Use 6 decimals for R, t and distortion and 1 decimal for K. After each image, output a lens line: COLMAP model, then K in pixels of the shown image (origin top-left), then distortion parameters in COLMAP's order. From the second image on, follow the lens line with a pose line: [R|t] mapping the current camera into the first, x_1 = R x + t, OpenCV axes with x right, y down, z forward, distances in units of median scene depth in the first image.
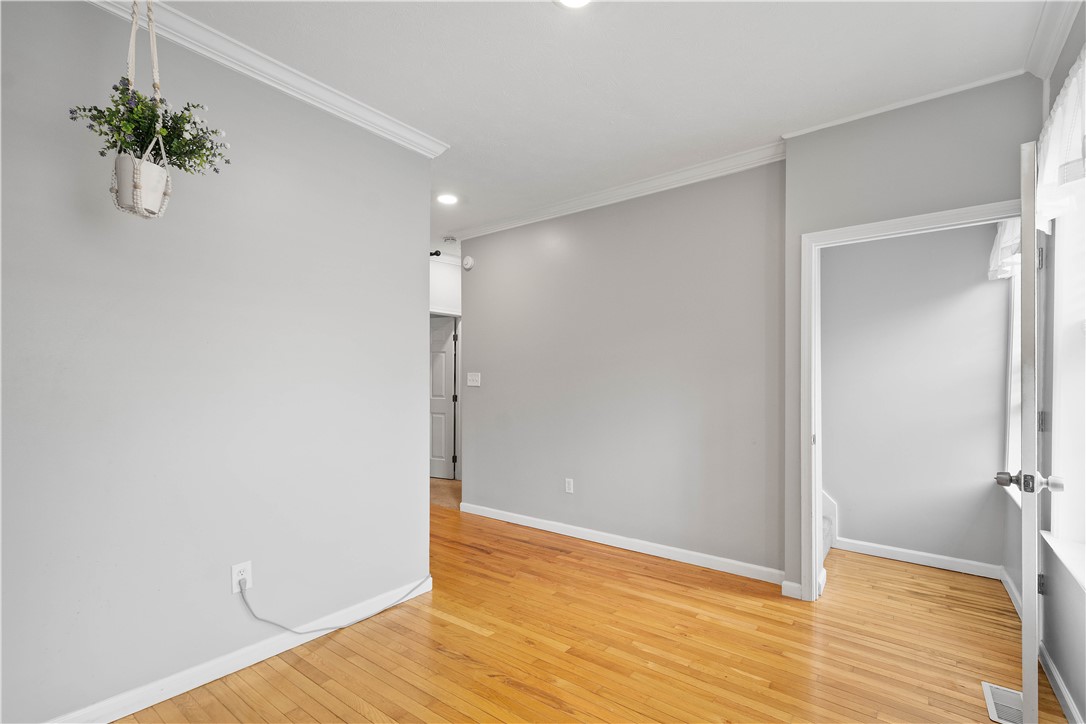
lens RADIAL K [[481.6, 0, 556.0], [0, 481.6, 382.1], [0, 0, 1]] dist [0.011334, -0.002857]
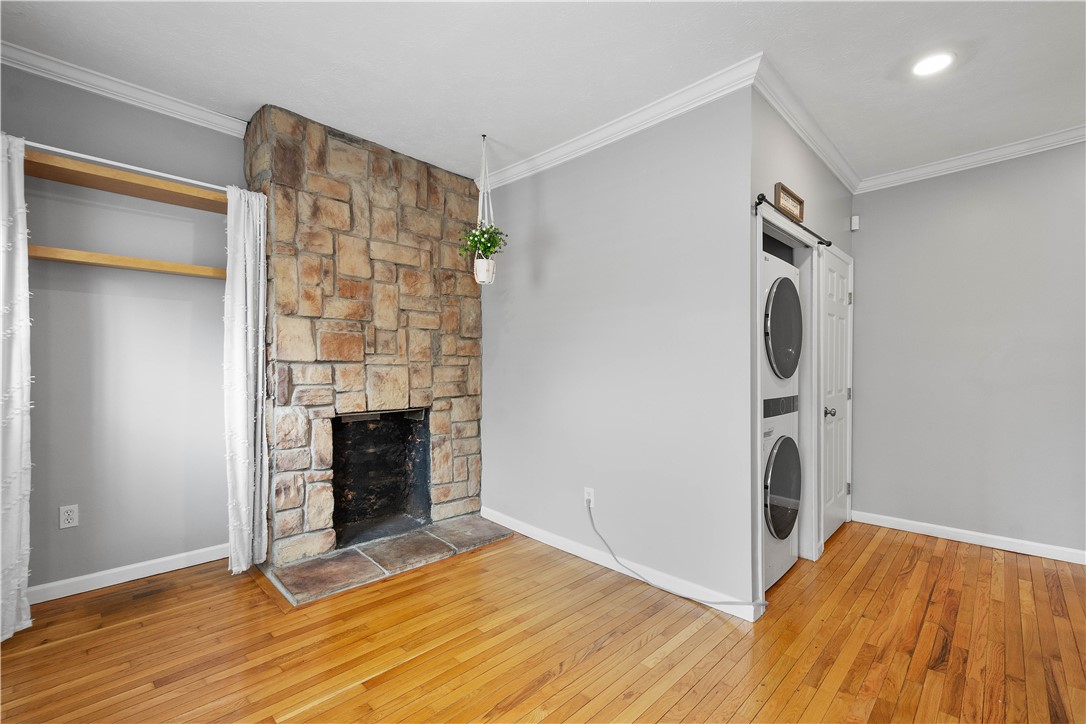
lens RADIAL K [[481.6, 0, 544.1], [0, 481.6, 365.5], [0, 0, 1]] dist [0.011334, -0.002857]
pose [[-0.137090, -0.006705, -0.990536, 0.681117], [-0.000049, 0.999977, -0.006762, 0.013189], [0.990559, -0.000878, -0.137087, 0.896623]]
